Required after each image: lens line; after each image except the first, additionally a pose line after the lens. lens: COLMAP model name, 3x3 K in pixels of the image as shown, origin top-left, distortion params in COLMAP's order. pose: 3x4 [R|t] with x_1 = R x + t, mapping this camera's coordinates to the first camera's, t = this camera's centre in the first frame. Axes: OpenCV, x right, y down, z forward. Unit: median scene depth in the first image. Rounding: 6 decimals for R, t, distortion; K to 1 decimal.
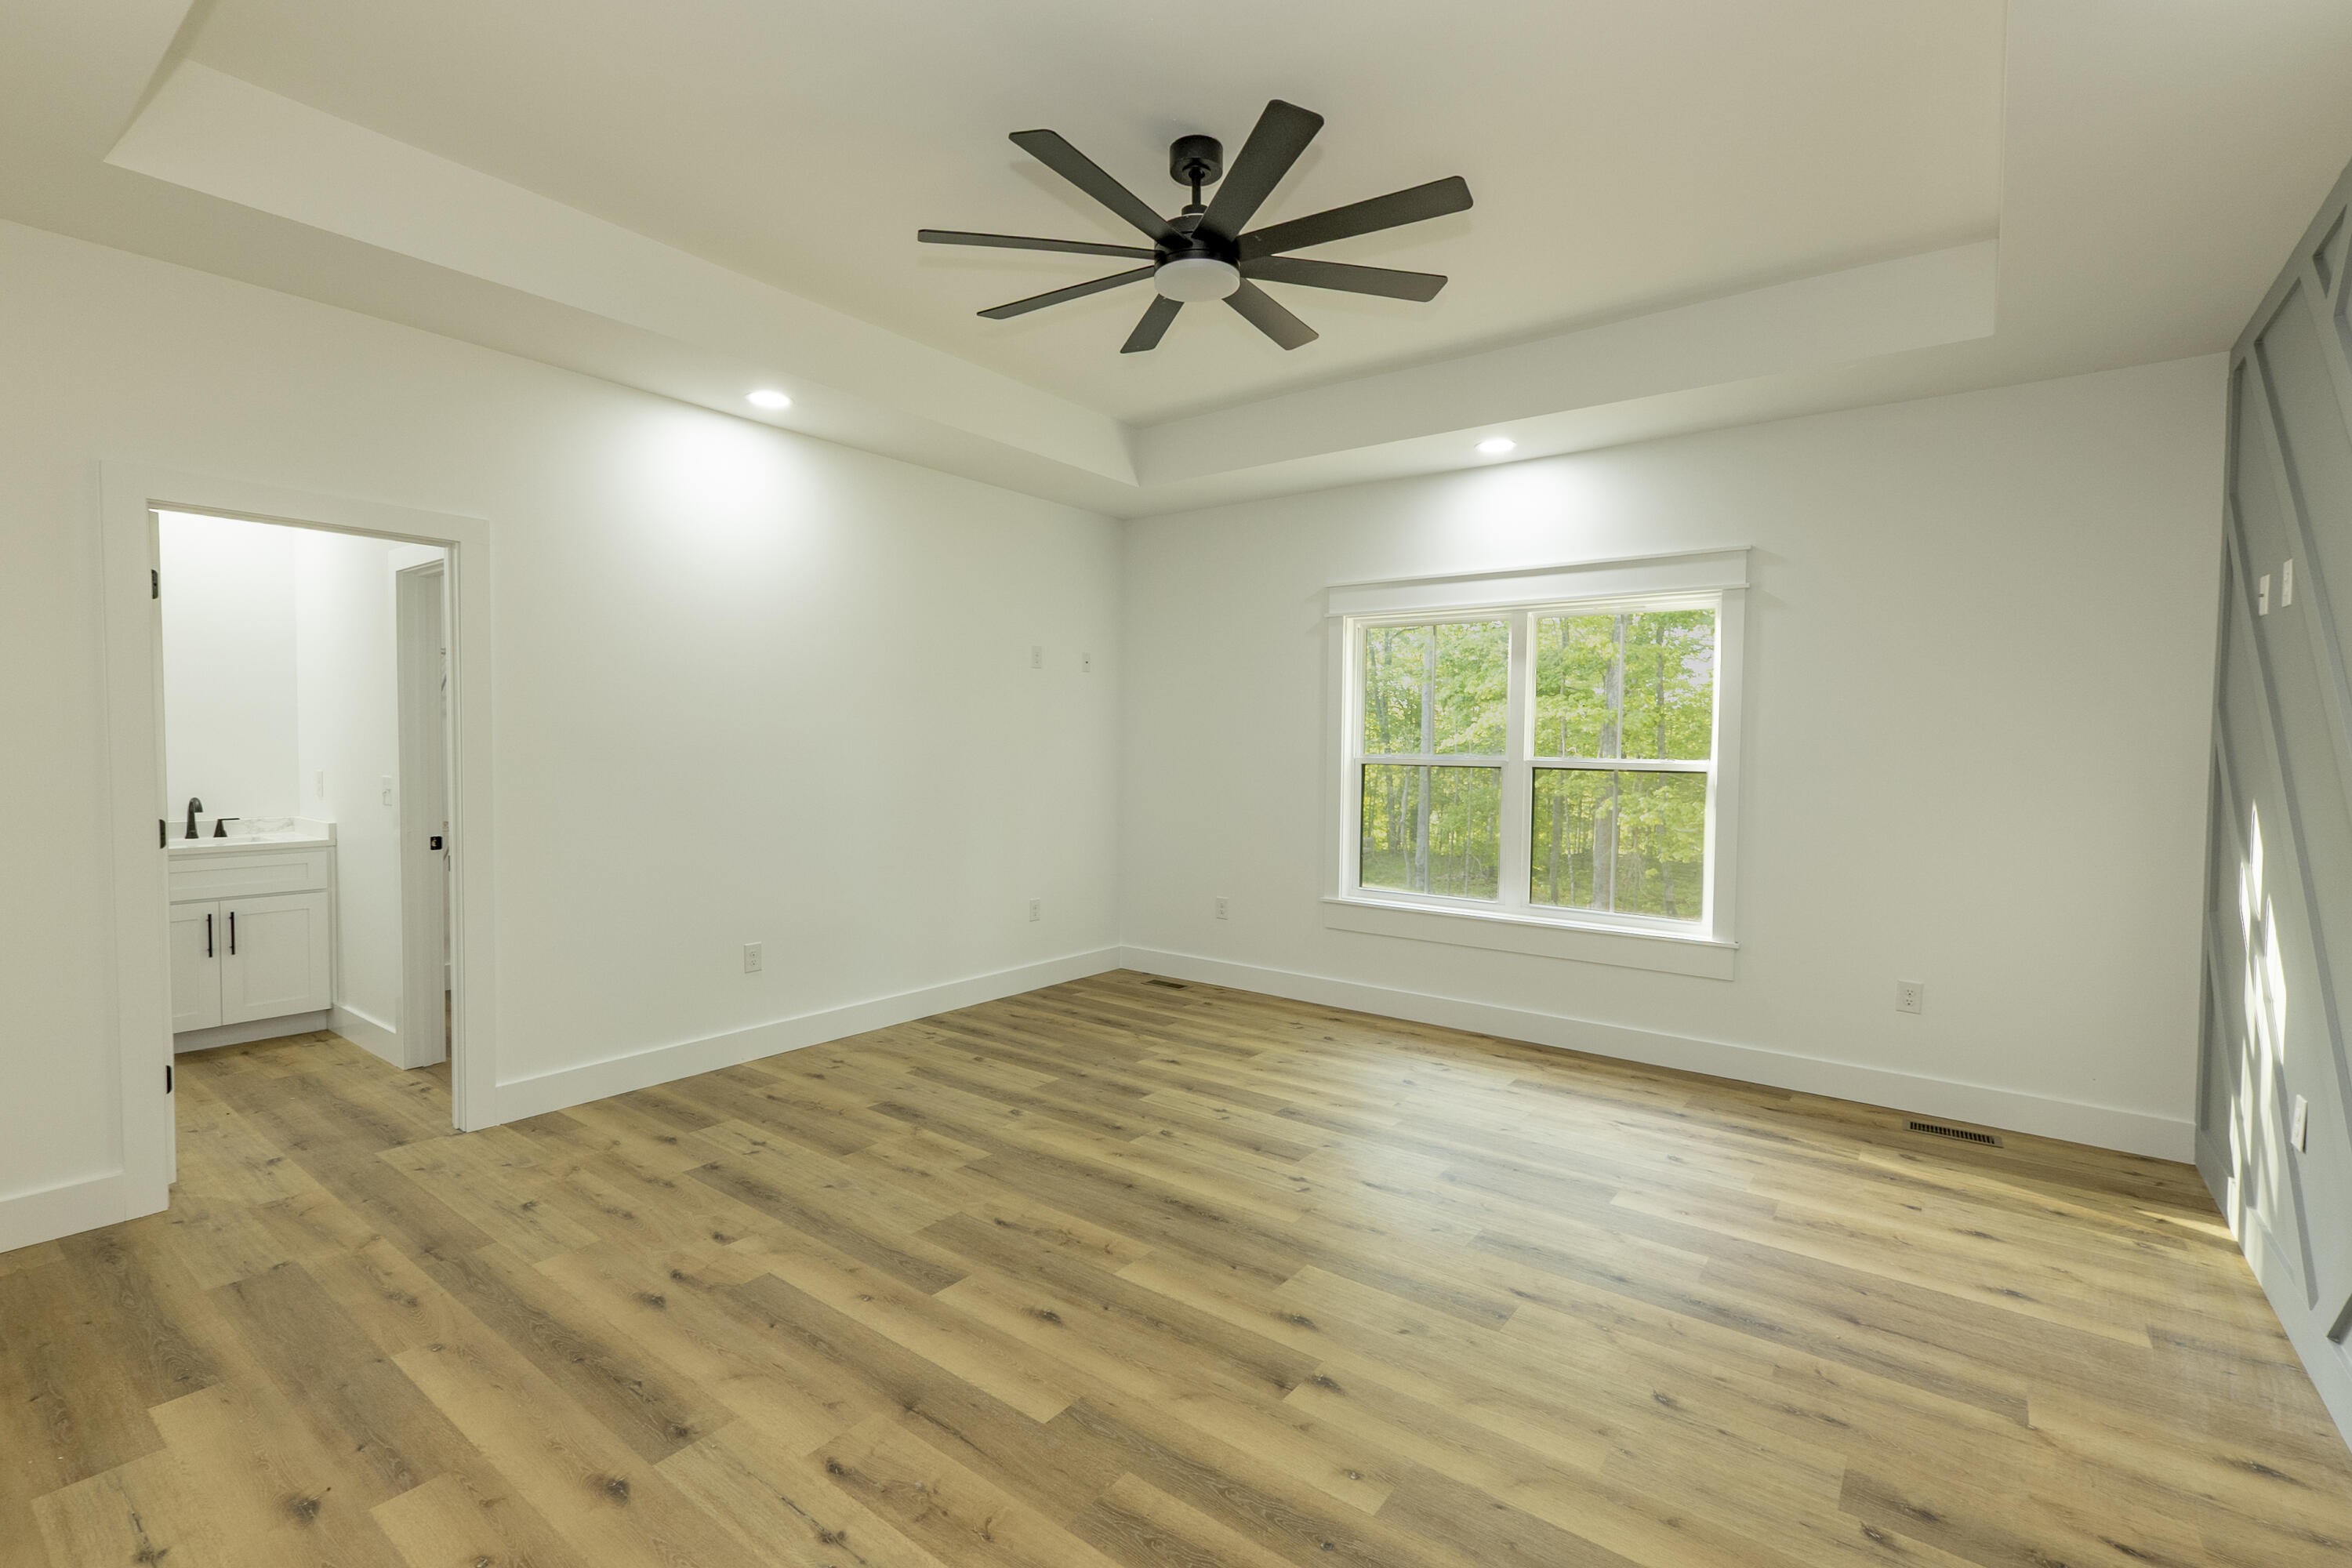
lens RADIAL K [[1038.8, 0, 1177.1], [0, 1038.8, 771.9], [0, 0, 1]] dist [0.005805, 0.000725]
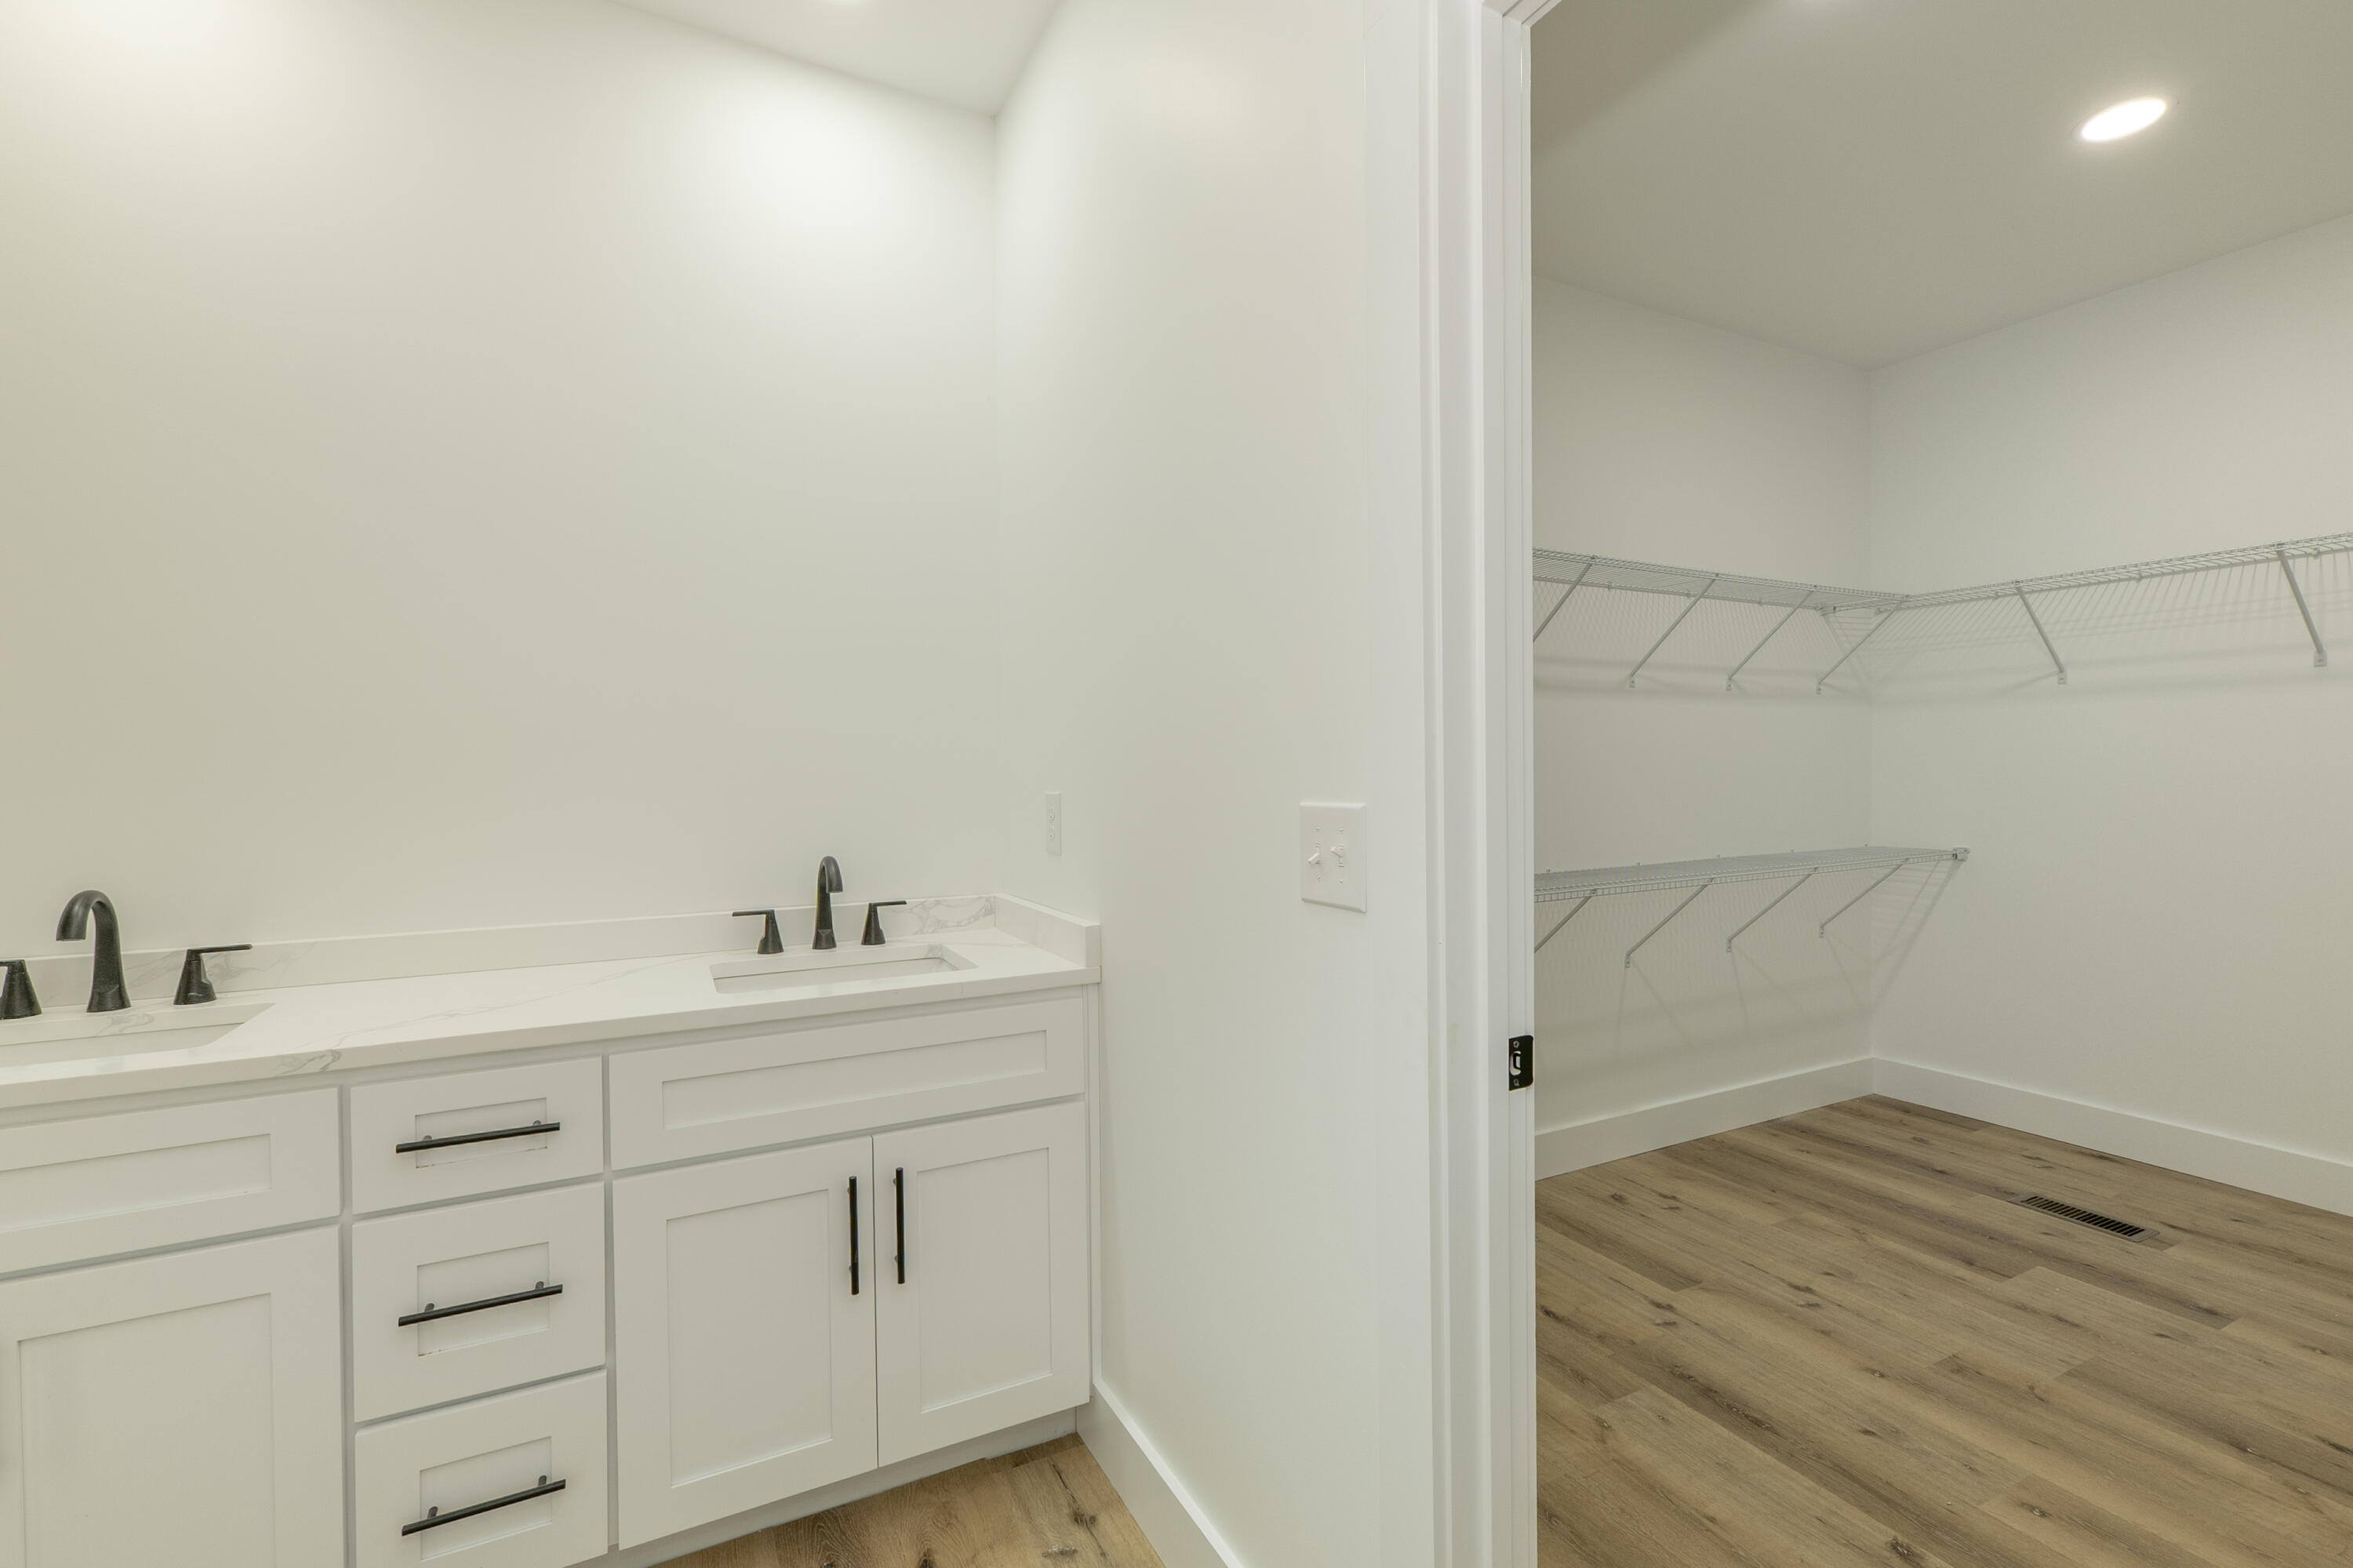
lens RADIAL K [[1039.3, 0, 1176.9], [0, 1039.3, 788.7], [0, 0, 1]] dist [0.005805, 0.000725]
pose [[0.899930, -0.009971, -0.435921, -0.616086], [0.002481, 0.999839, -0.017749, 0.004514], [0.436028, 0.014891, 0.899810, 0.667635]]
